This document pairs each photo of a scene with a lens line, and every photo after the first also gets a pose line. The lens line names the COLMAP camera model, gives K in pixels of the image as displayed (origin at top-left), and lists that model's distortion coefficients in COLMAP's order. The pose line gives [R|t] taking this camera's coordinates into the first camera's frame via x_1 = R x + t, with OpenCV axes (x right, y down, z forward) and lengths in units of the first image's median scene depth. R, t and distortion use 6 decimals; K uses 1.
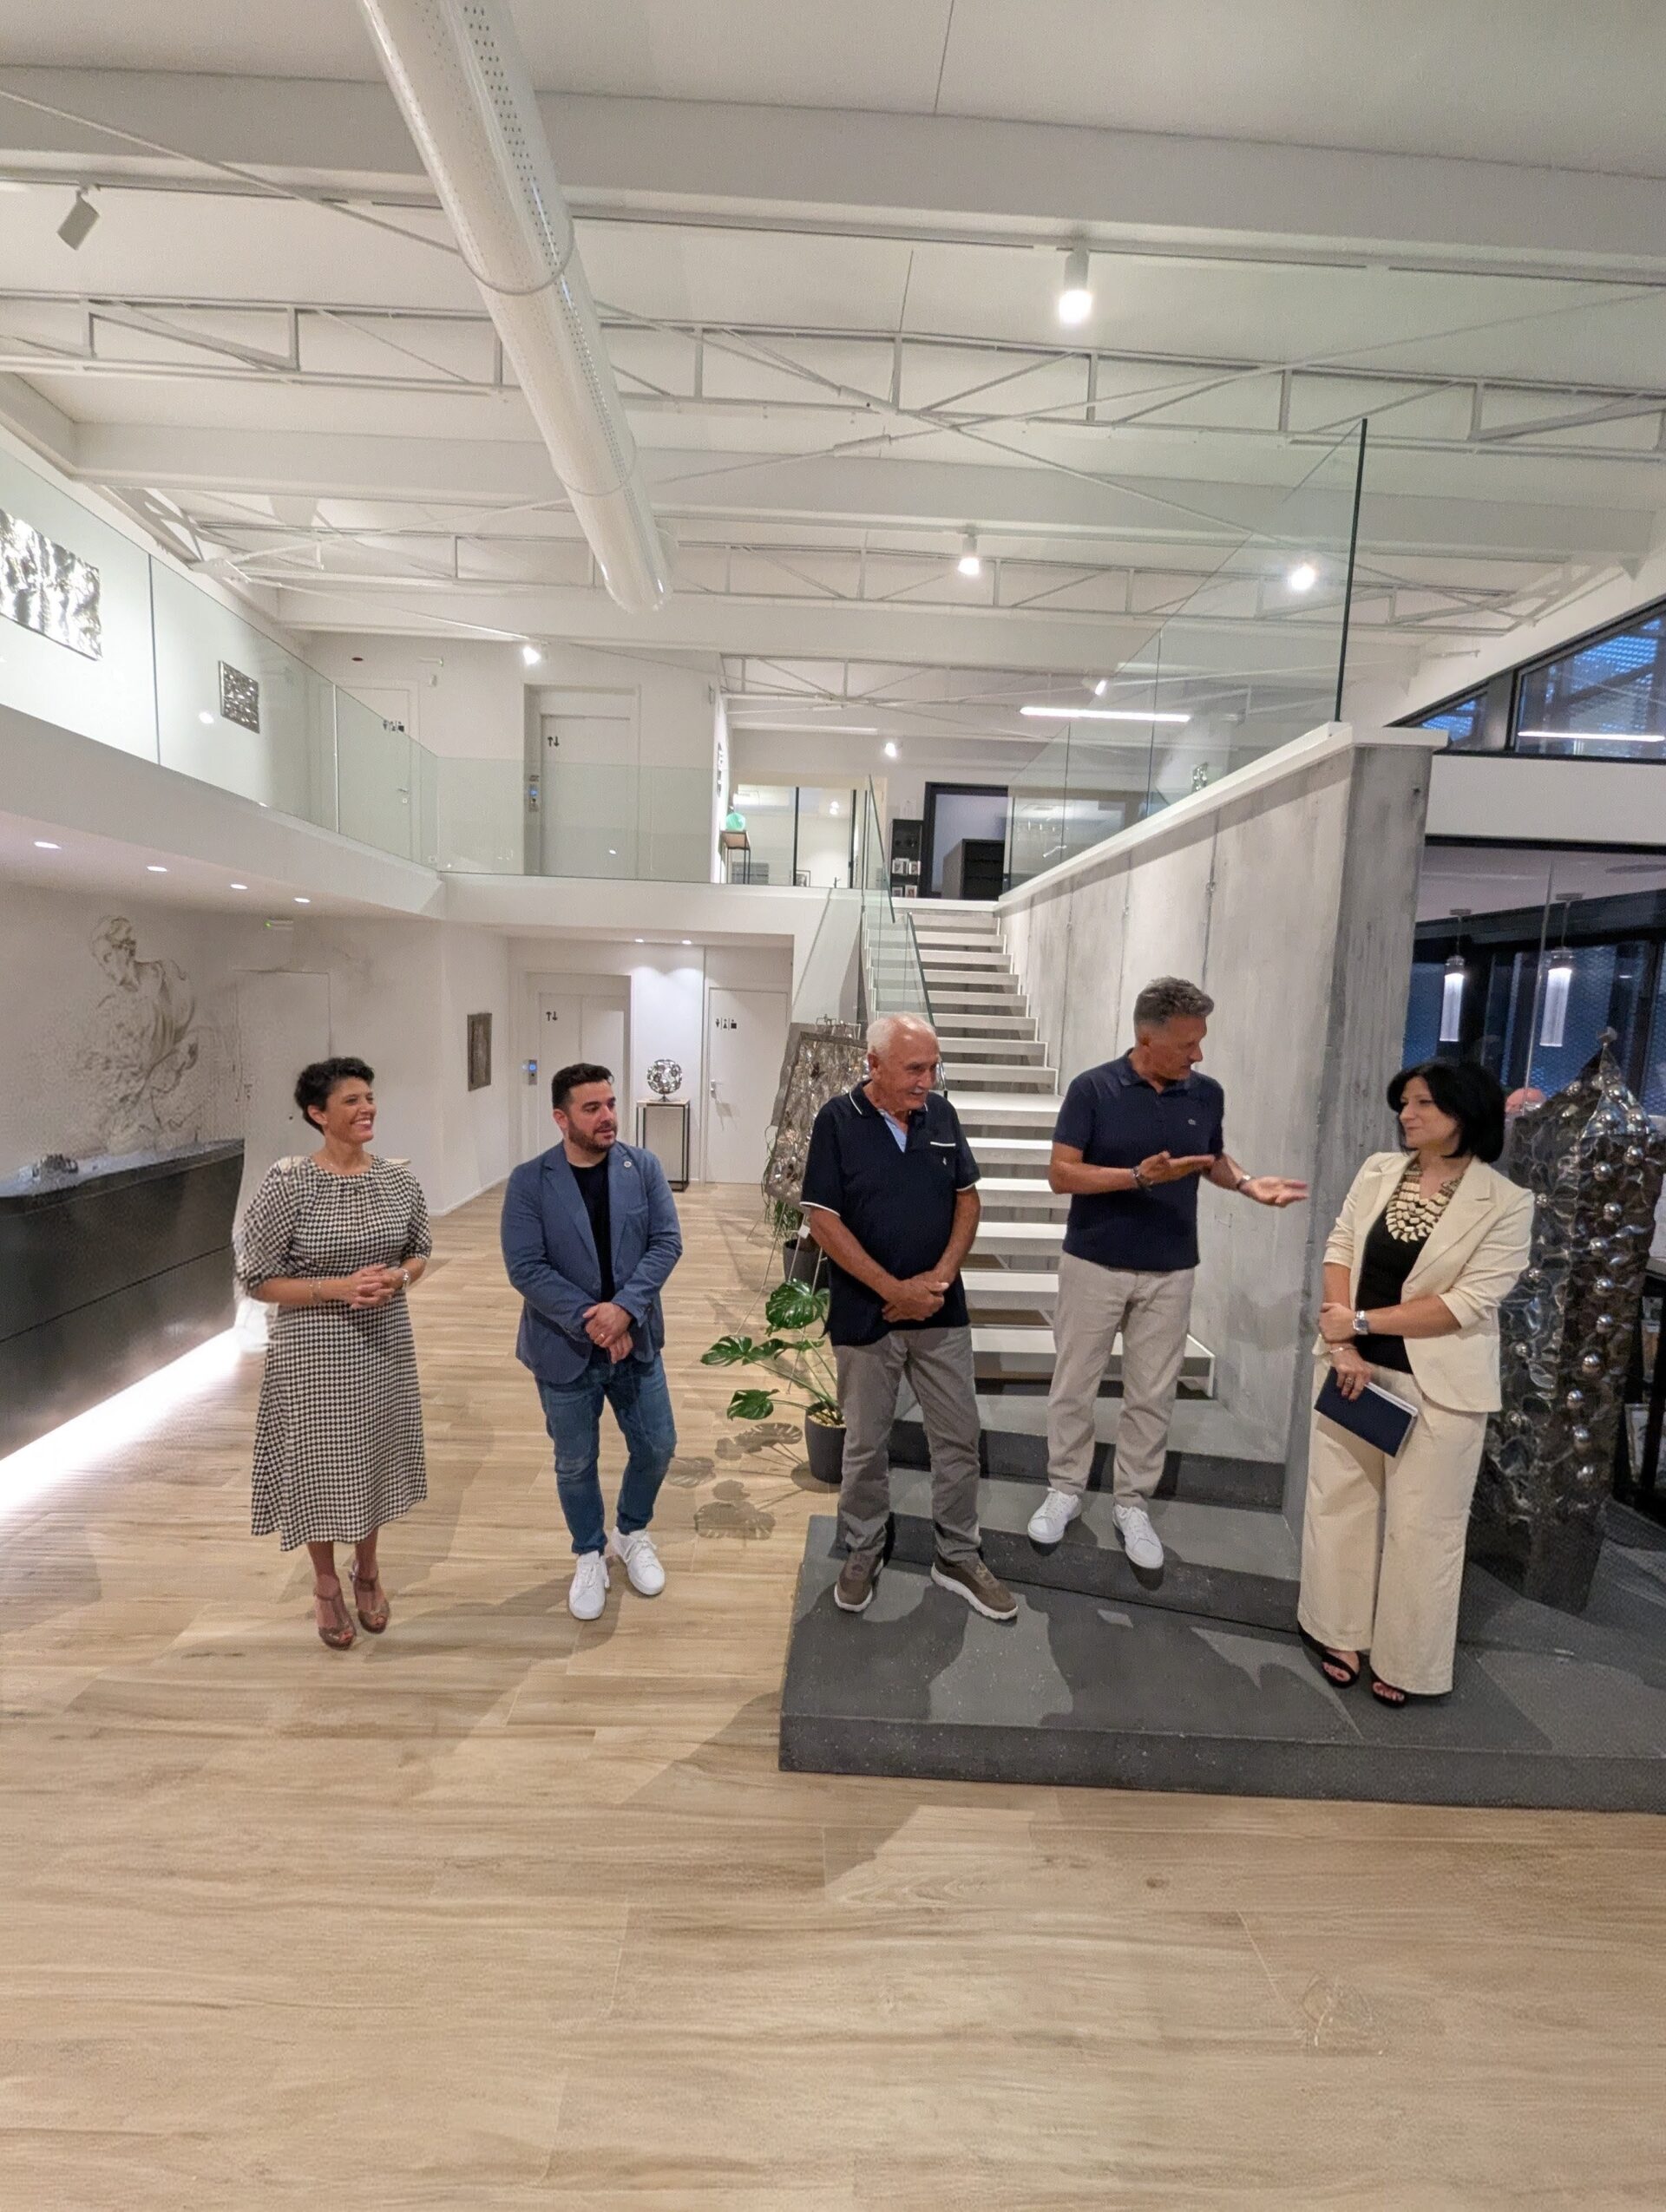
lens RADIAL K [[927.3, 0, 827.0], [0, 927.3, 1110.8], [0, 0, 1]] dist [0.000237, -0.000123]
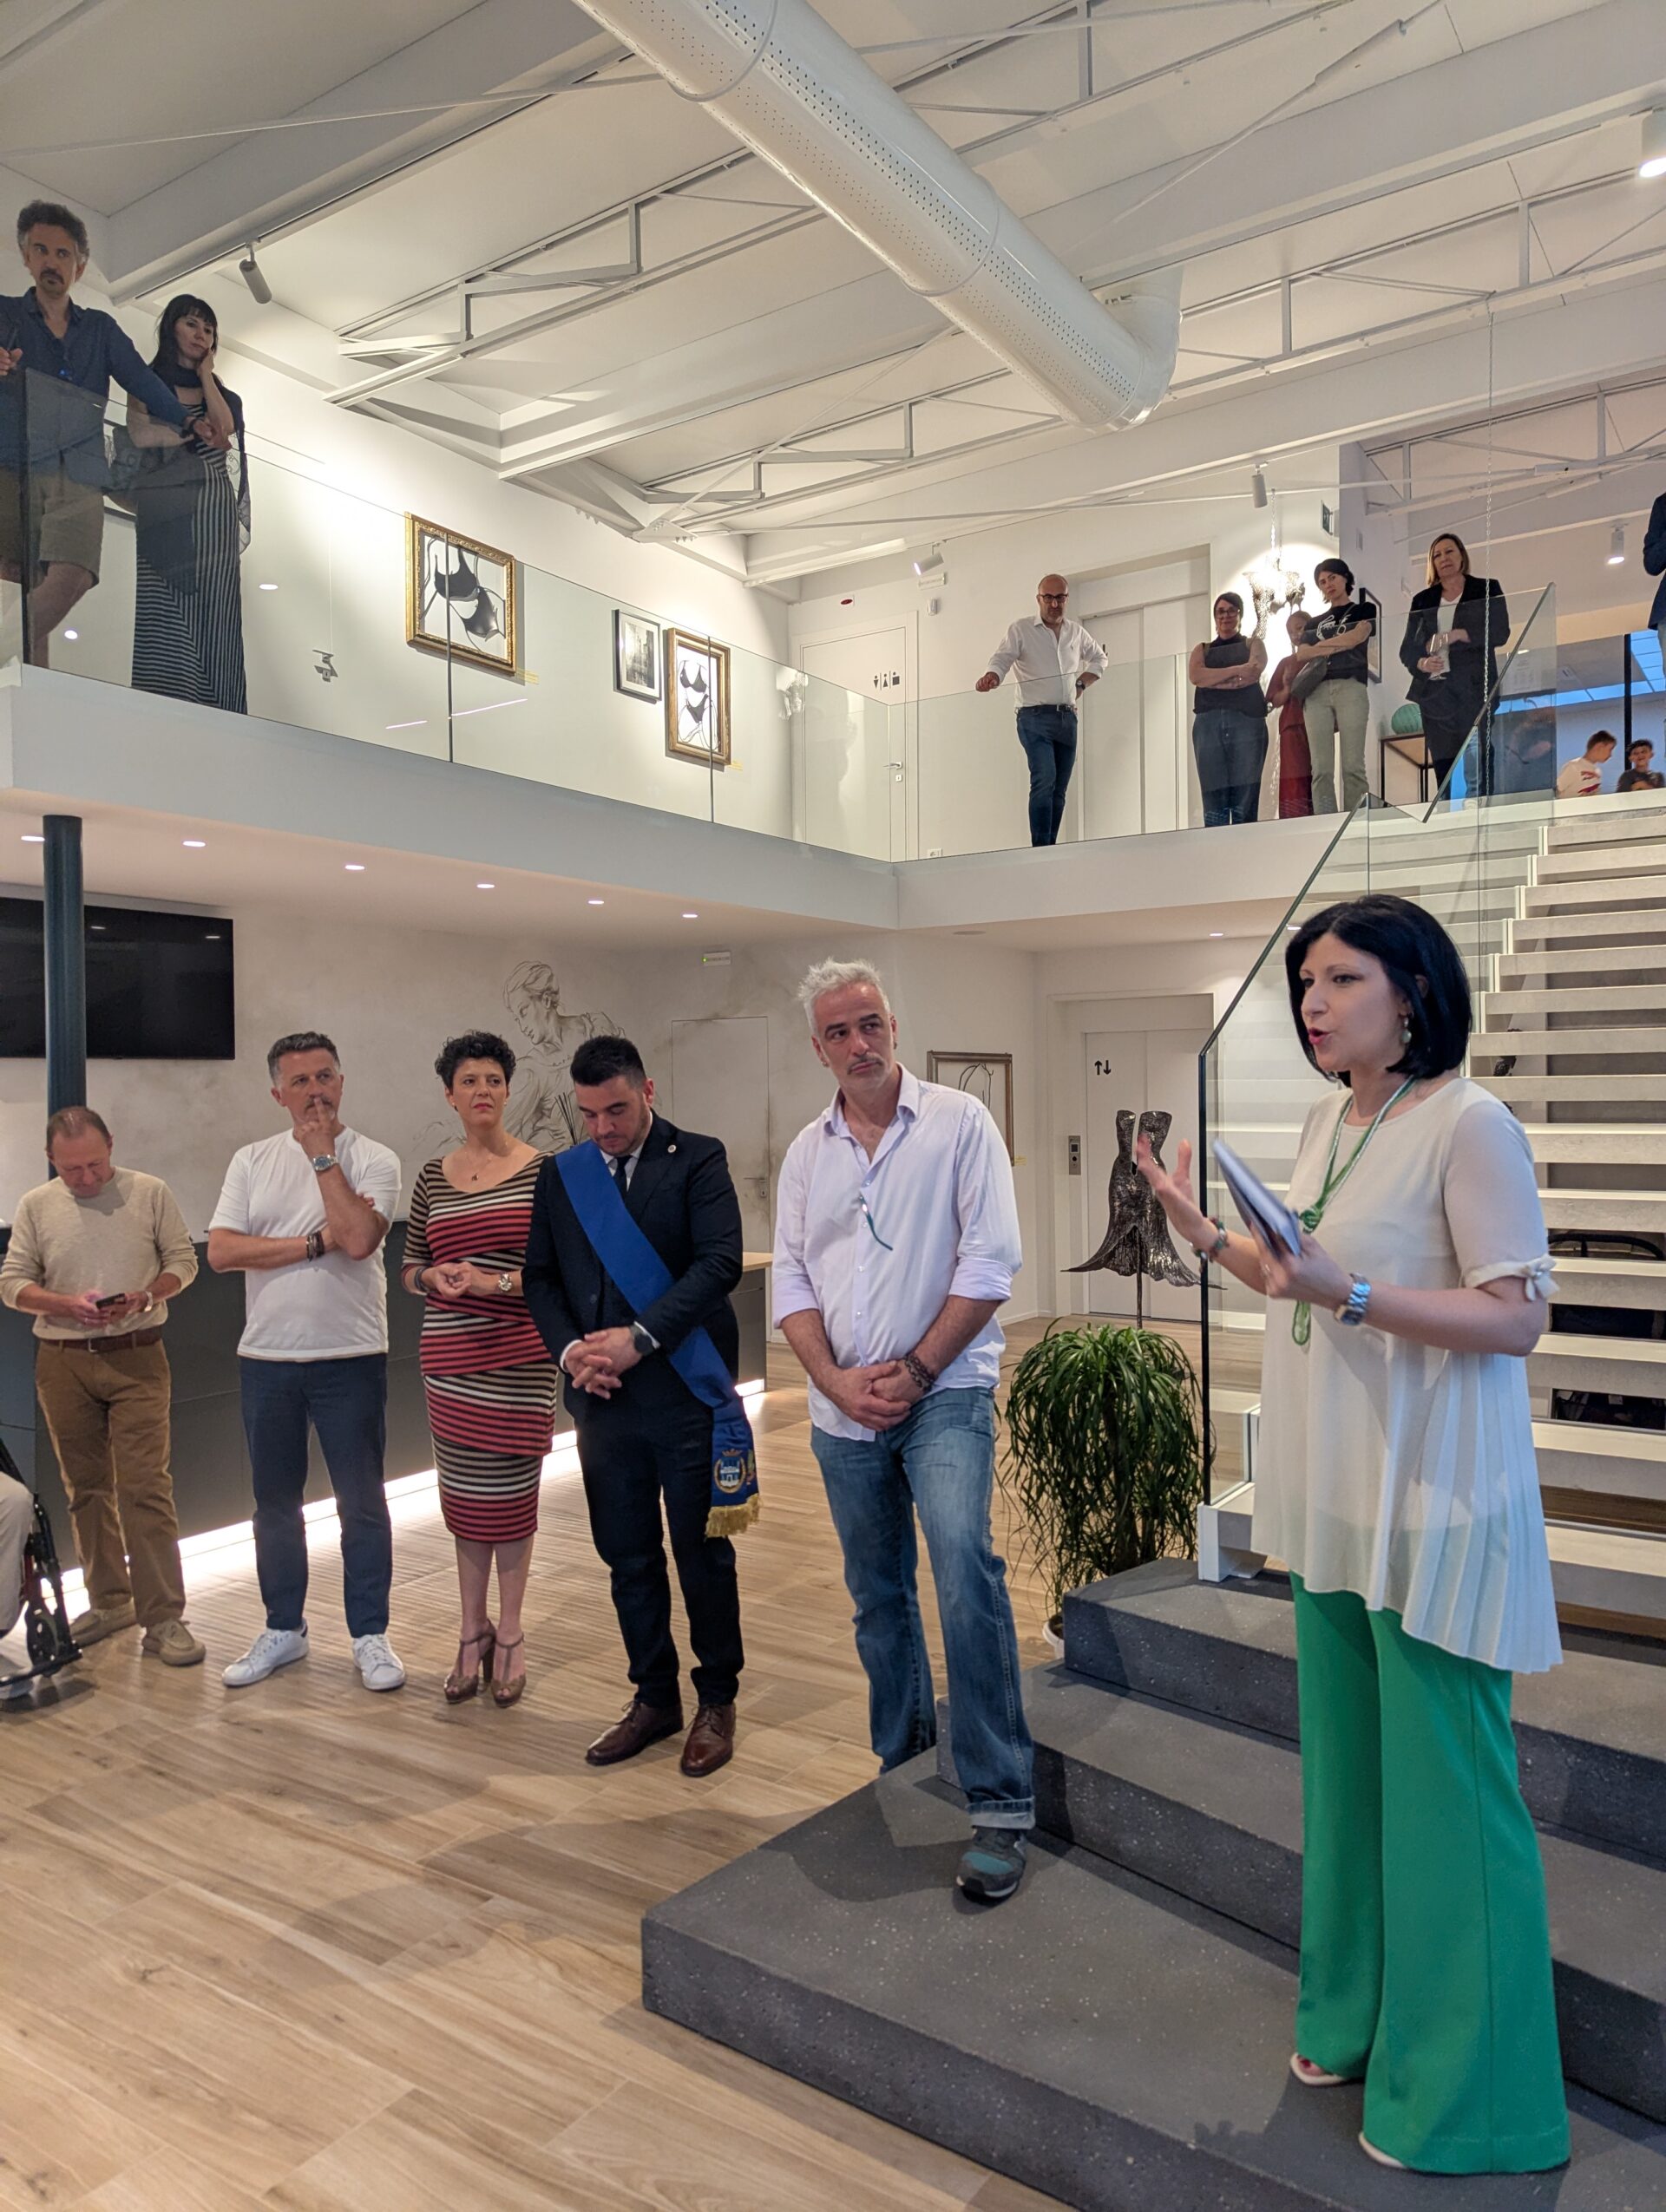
lens RADIAL K [[1555.3, 0, 825.1], [0, 1555.3, 1100.6], [0, 0, 1]] dist [0.010784, 0.000847]
pose [[0.816090, -0.047551, -0.575965, 0.245675], [-0.016434, 0.994297, -0.105373, 0.057362], [0.577691, 0.095459, 0.810654, 0.030667]]
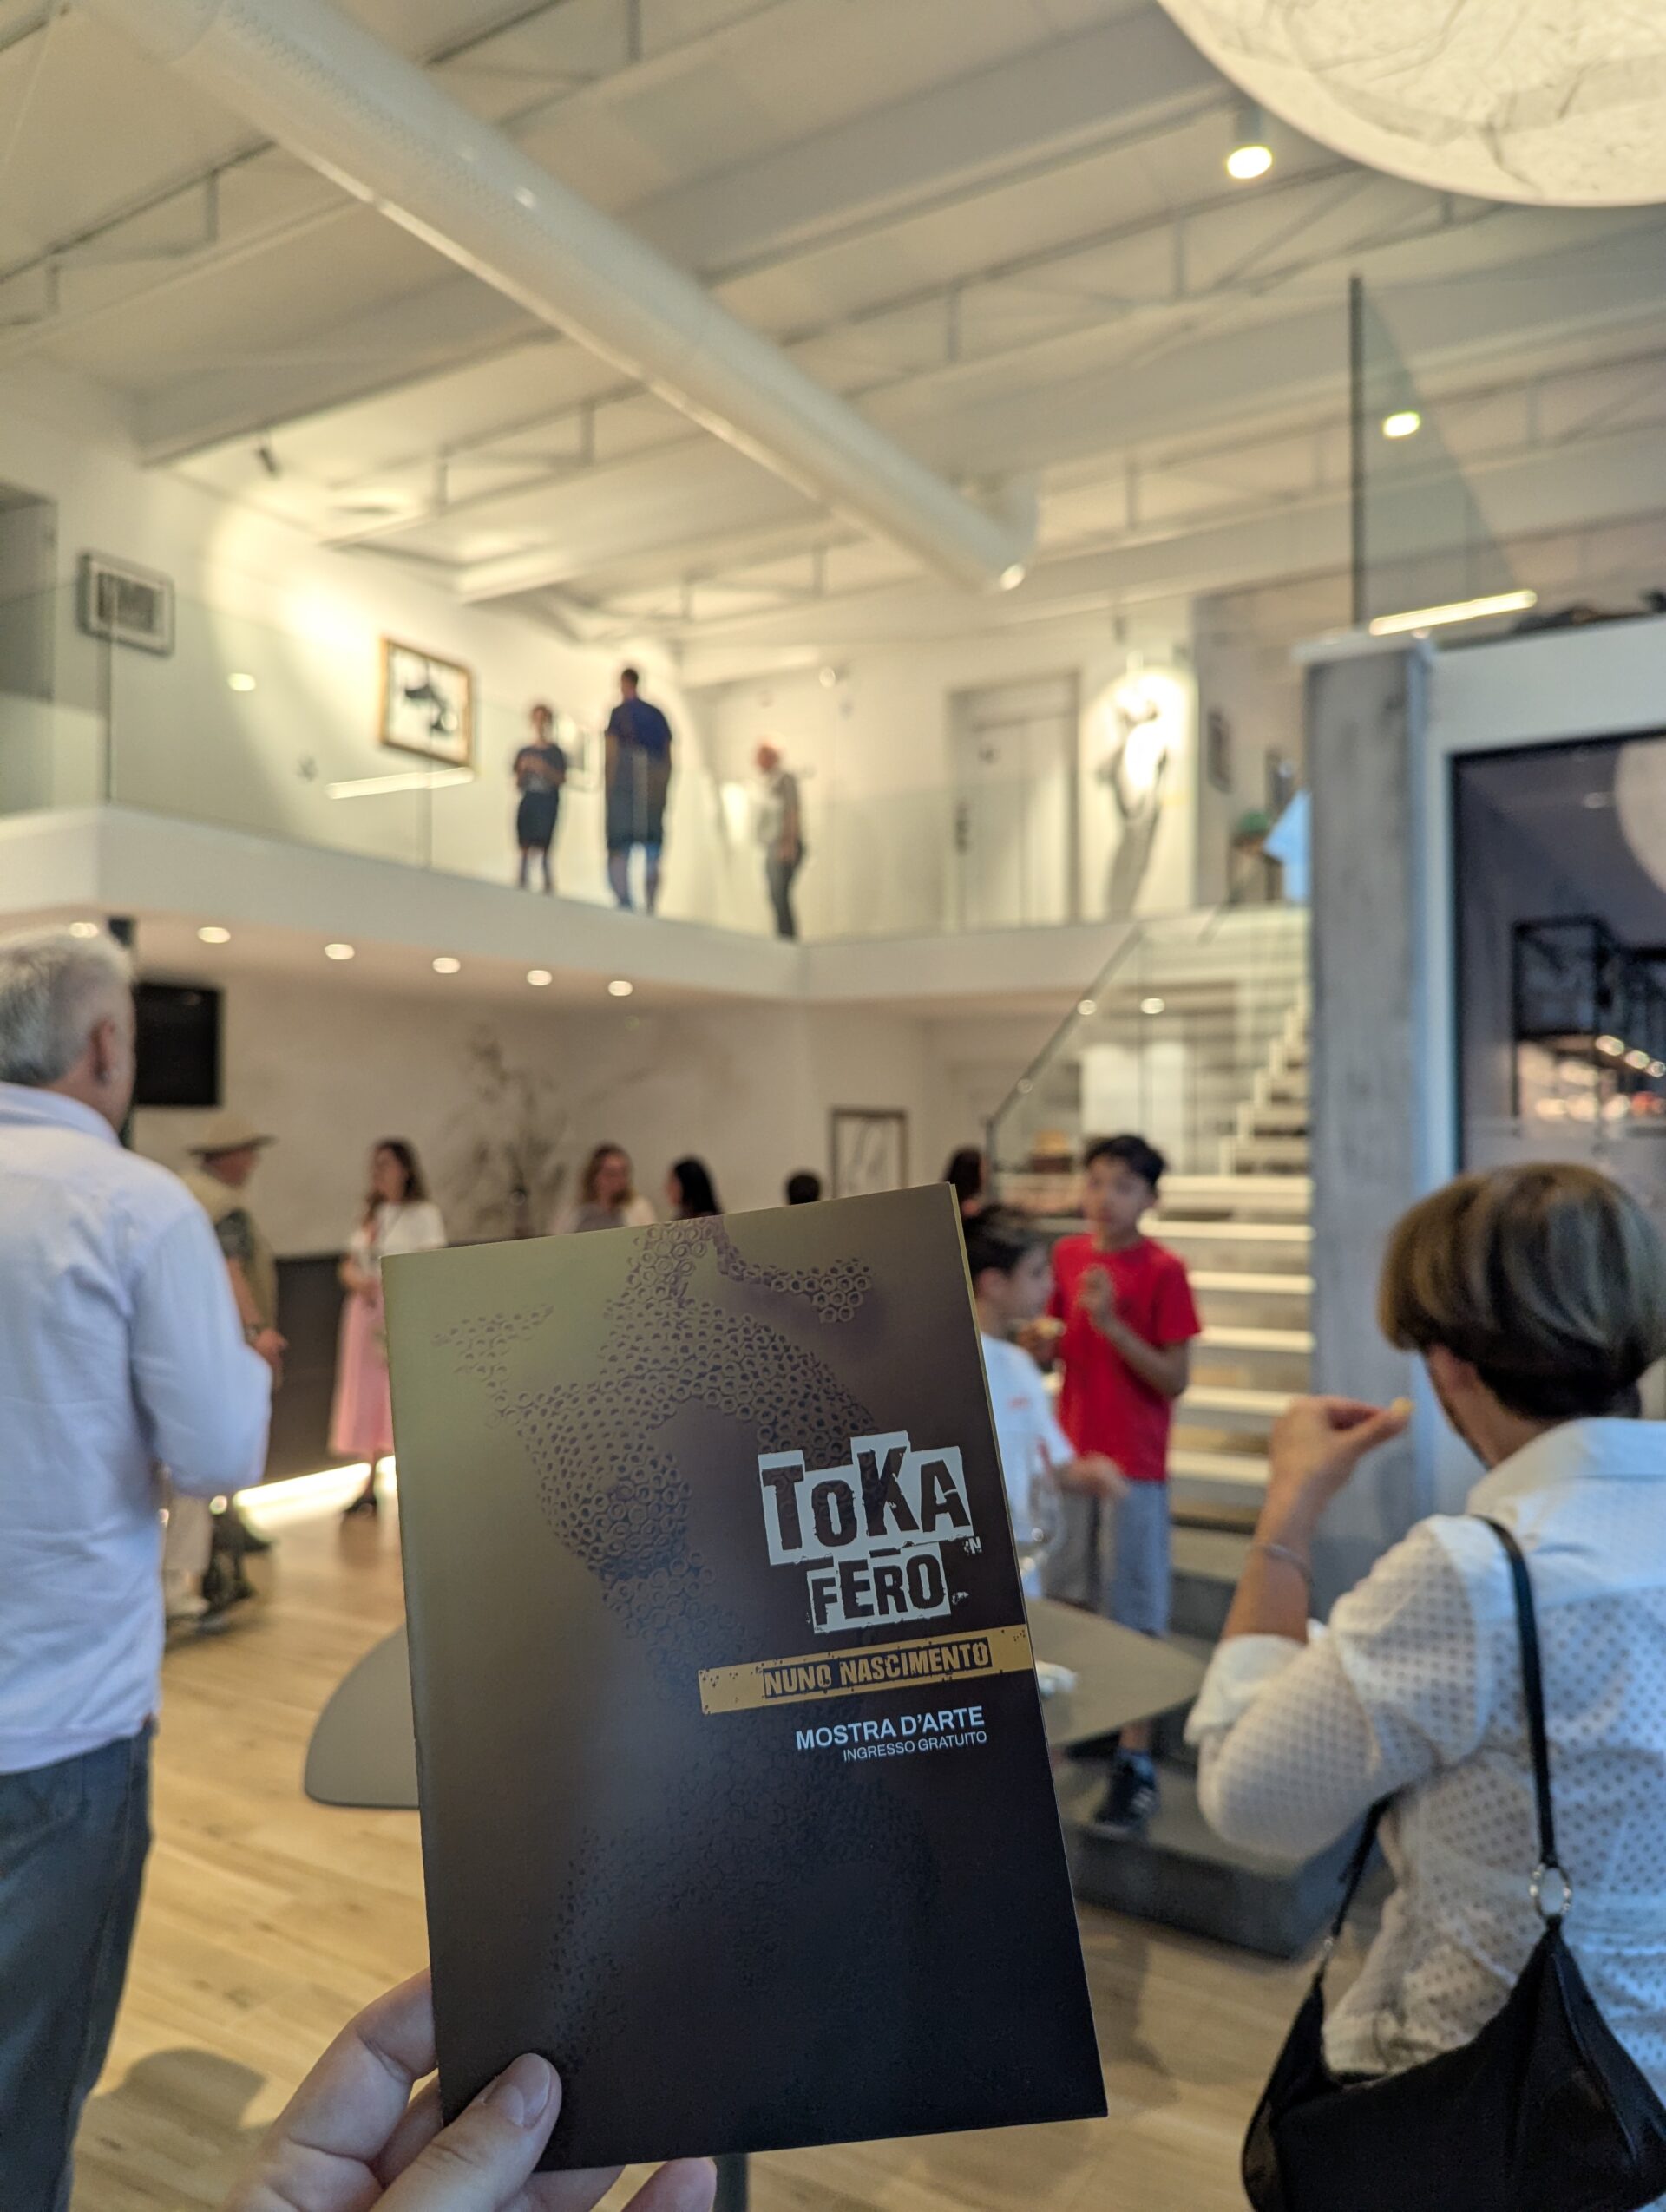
lens RADIAL K [[1578.3, 0, 806.8], [0, 1578.3, 1101.6], [0, 0, 1]] dist [0.002068, -0.001366]
pose [[0.838558, -0.047906, -0.542703, 0.374805], [-0.029665, 0.990634, -0.133283, 0.071855], [0.544005, 0.127865, 0.829283, -0.133707]]
